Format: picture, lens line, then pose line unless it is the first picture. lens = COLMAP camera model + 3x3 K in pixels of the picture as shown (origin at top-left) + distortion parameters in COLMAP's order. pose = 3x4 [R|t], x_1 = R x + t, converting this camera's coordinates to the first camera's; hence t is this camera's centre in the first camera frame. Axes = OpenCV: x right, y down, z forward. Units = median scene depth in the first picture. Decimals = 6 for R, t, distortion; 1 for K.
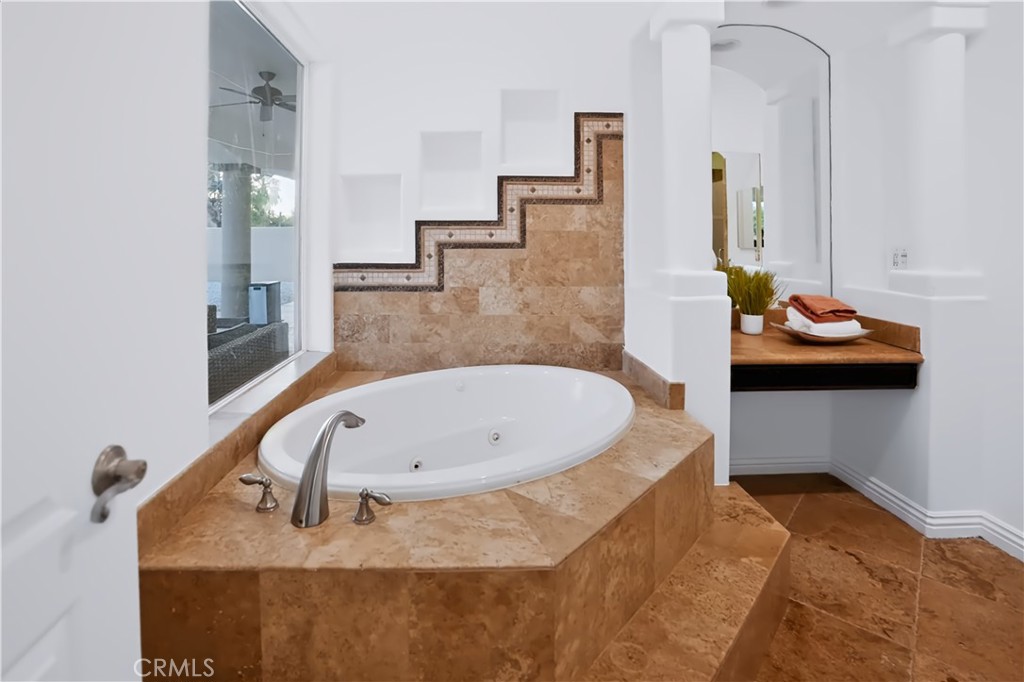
lens RADIAL K [[504.7, 0, 482.0], [0, 504.7, 270.7], [0, 0, 1]] dist [-0.065940, 0.020147]
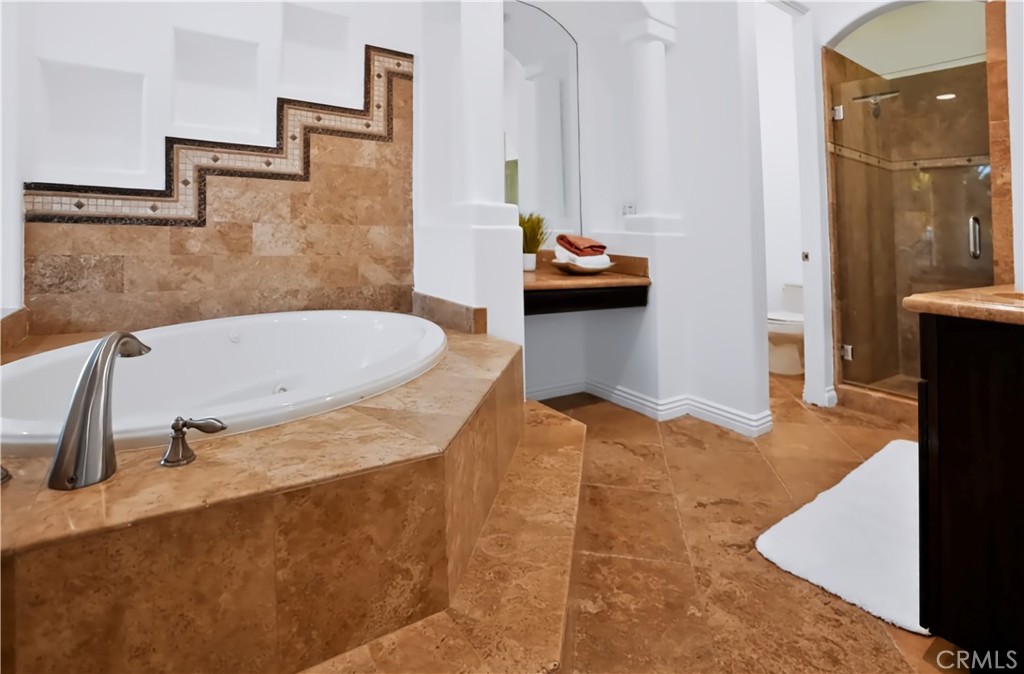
lens RADIAL K [[521.9, 0, 510.4], [0, 521.9, 236.6], [0, 0, 1]] dist [-0.058540, 0.023336]
pose [[0.838617, 0.018679, 0.544401, -0.164796], [0.006526, 0.998996, -0.044330, 0.141183], [-0.544683, 0.040729, 0.837653, 0.061831]]
